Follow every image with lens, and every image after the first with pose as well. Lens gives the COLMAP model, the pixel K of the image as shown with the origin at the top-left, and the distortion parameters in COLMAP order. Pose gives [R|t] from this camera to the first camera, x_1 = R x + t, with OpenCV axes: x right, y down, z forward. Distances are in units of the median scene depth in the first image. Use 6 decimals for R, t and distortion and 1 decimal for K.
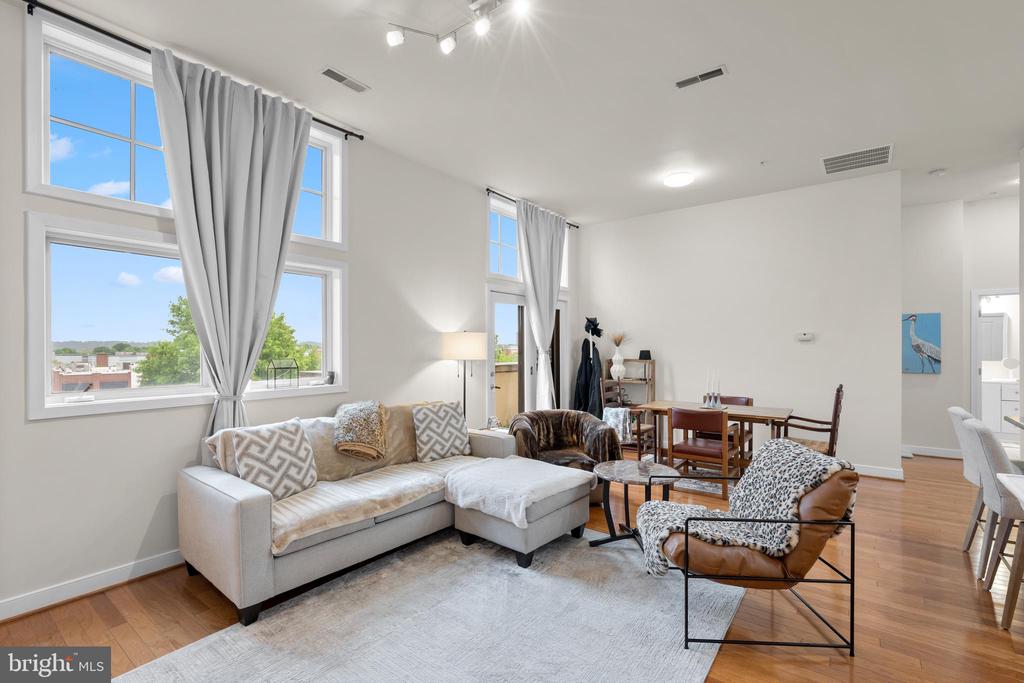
lens RADIAL K [[464.1, 0, 506.7], [0, 464.1, 349.7], [0, 0, 1]] dist [-0.009226, 0.004378]
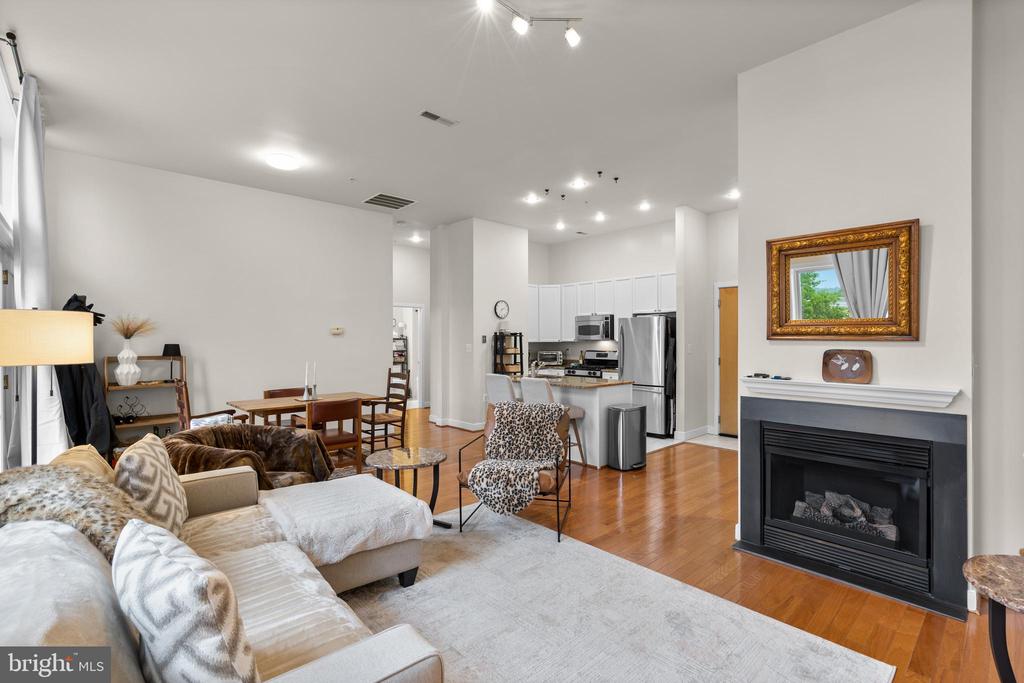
lens RADIAL K [[464.1, 0, 509.2], [0, 464.1, 340.2], [0, 0, 1]] dist [-0.009226, 0.004378]
pose [[0.176335, 0.000094, 0.984330, -0.557085], [0.005438, 0.999985, -0.001070, -0.001371], [-0.984315, 0.005541, 0.176332, 0.449824]]
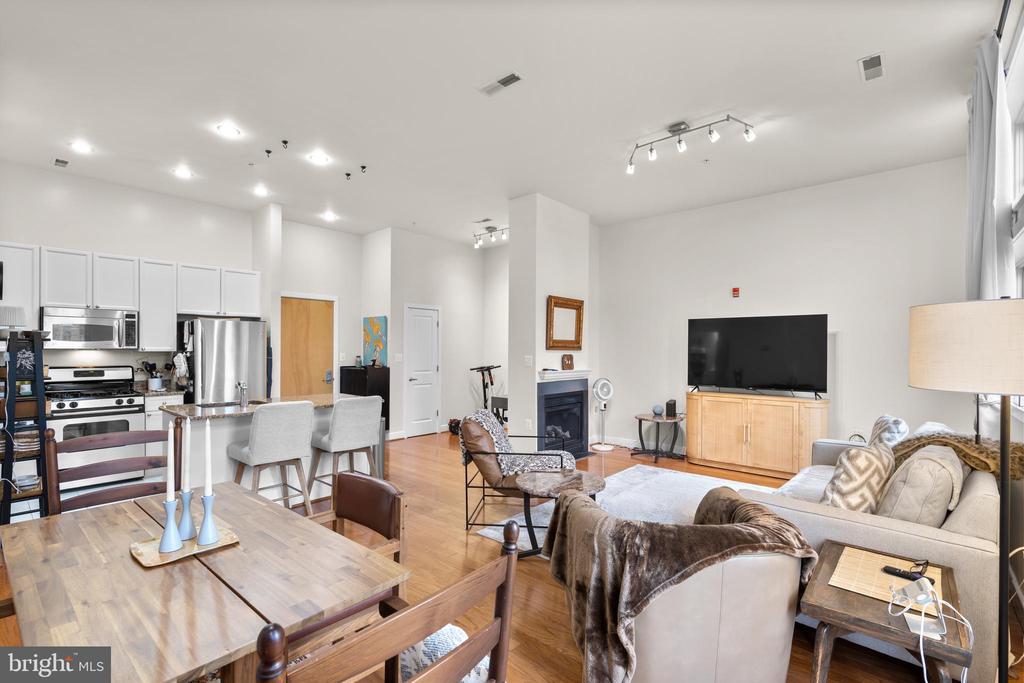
lens RADIAL K [[464.1, 0, 508.3], [0, 464.1, 349.1], [0, 0, 1]] dist [-0.009226, 0.004378]
pose [[-0.997618, -0.001169, 0.068974, 0.244661], [-0.000951, 0.999994, 0.003193, -0.006724], [-0.068978, 0.003120, -0.997613, 1.504409]]
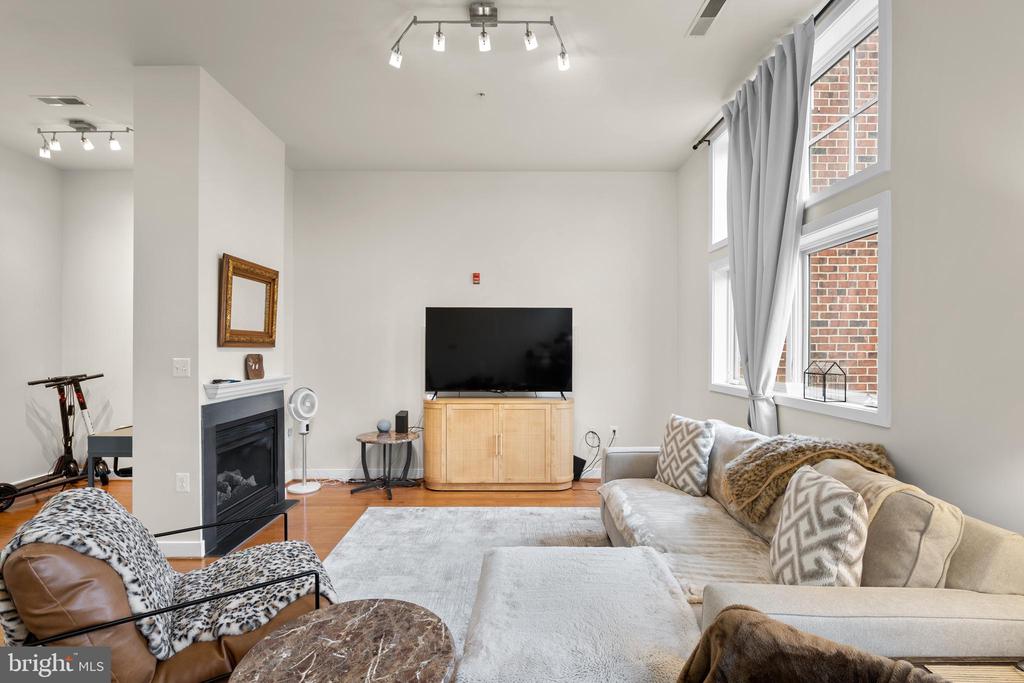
lens RADIAL K [[464.1, 0, 510.9], [0, 464.1, 347.5], [0, 0, 1]] dist [-0.009226, 0.004378]
pose [[-0.789184, 0.003038, -0.614150, 0.316131], [-0.001387, 0.999976, 0.006729, -0.005393], [0.614156, 0.006162, -0.789161, 1.077344]]
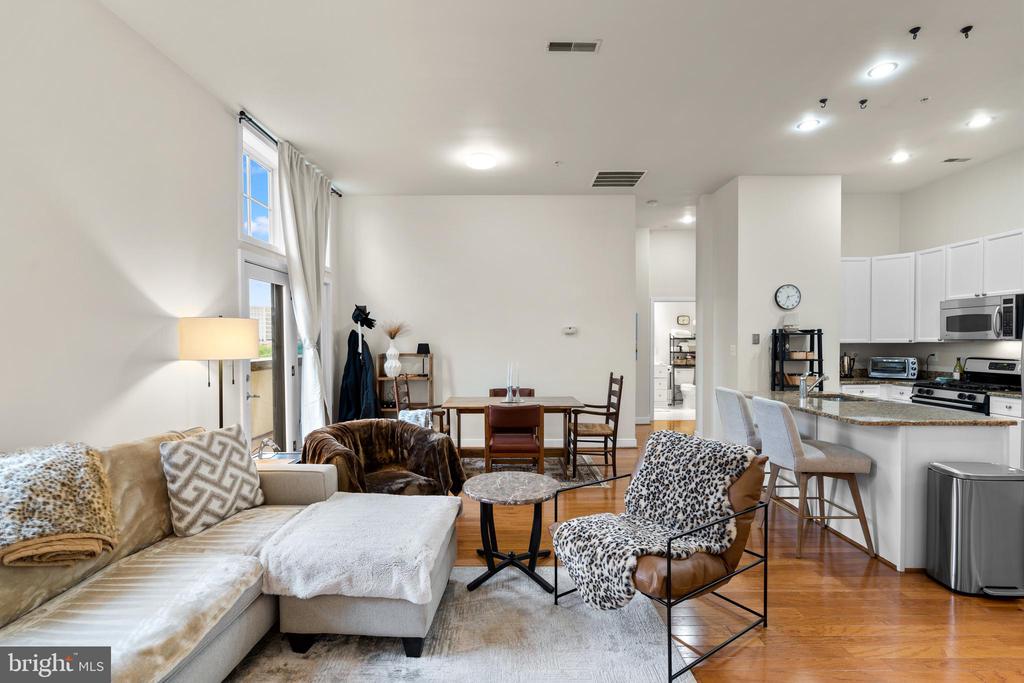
lens RADIAL K [[464.1, 0, 509.2], [0, 464.1, 349.5], [0, 0, 1]] dist [-0.009226, 0.004378]
pose [[0.794249, -0.013151, 0.607450, -0.185093], [0.004066, 0.999858, 0.016331, -0.001669], [-0.607579, -0.010501, 0.794190, 0.254061]]
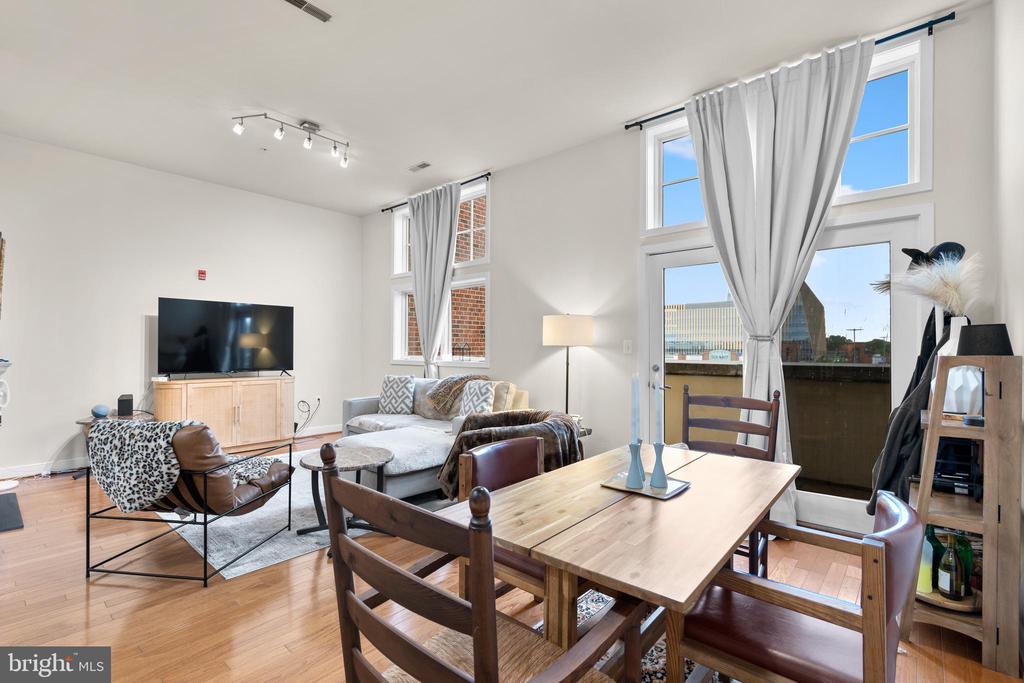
lens RADIAL K [[464.1, 0, 510.9], [0, 464.1, 342.3], [0, 0, 1]] dist [-0.009226, 0.004378]
pose [[-0.065693, -0.010114, -0.997789, 0.919492], [-0.007869, 0.999923, -0.009618, 0.027849], [0.997809, 0.007220, -0.065767, 1.073026]]
